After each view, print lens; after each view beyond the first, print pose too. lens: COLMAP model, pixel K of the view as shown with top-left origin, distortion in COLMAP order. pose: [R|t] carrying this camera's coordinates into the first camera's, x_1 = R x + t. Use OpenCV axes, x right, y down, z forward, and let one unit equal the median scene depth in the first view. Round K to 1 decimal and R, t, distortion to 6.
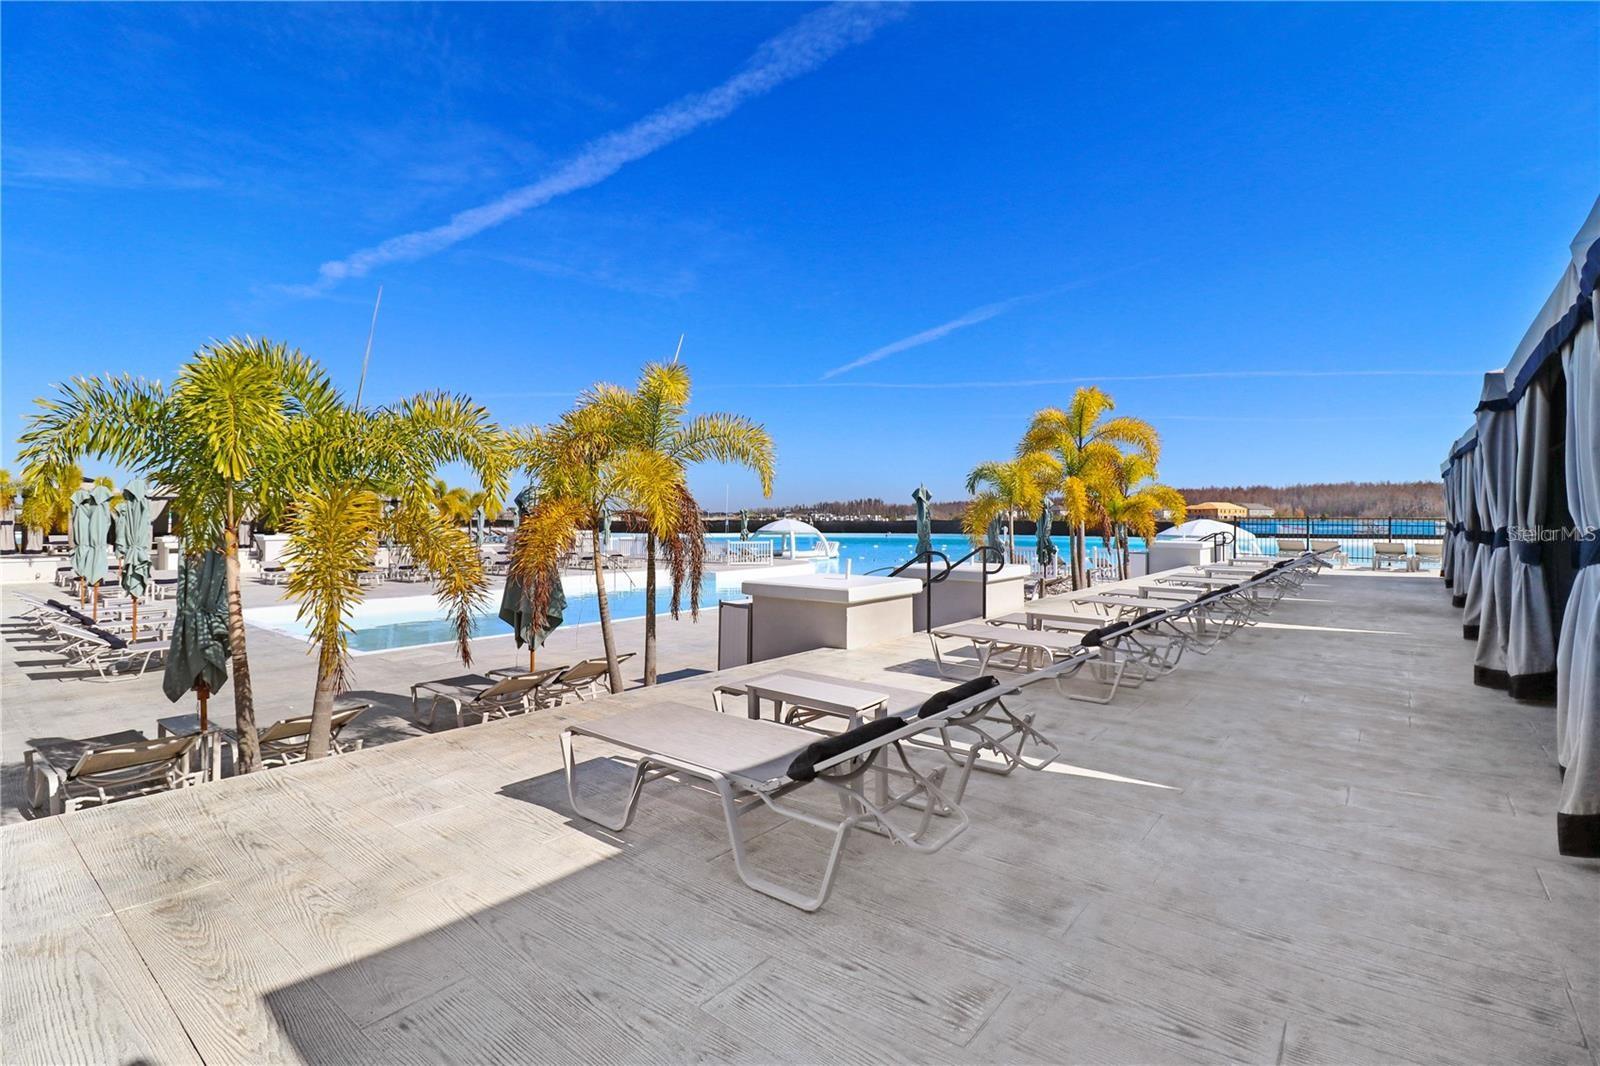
lens RADIAL K [[786.5, 0, 800.0], [0, 786.5, 533.0], [0, 0, 1]] dist [-0.001539, -0.000658]
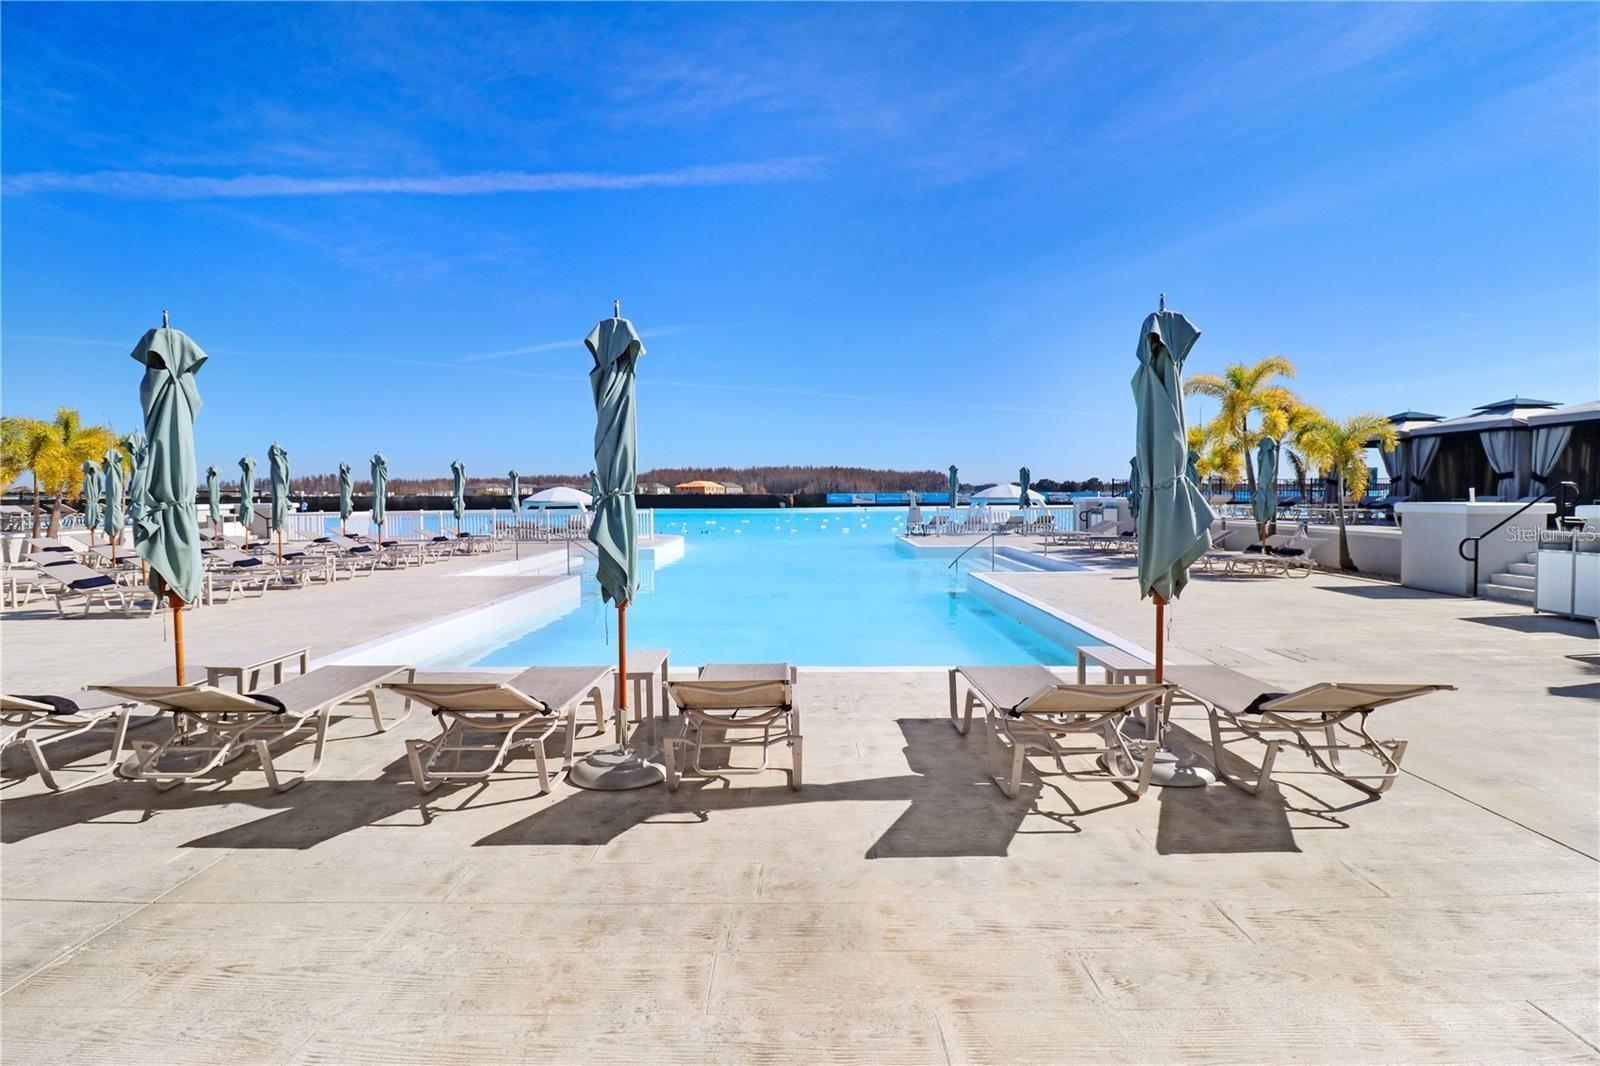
lens RADIAL K [[786.5, 0, 800.0], [0, 786.5, 533.0], [0, 0, 1]] dist [-0.001539, -0.000658]
pose [[0.766909, -0.036305, 0.640729, -0.406498], [0.016350, 0.999180, 0.037045, -0.000133], [-0.641548, -0.017935, 0.766873, -0.114774]]
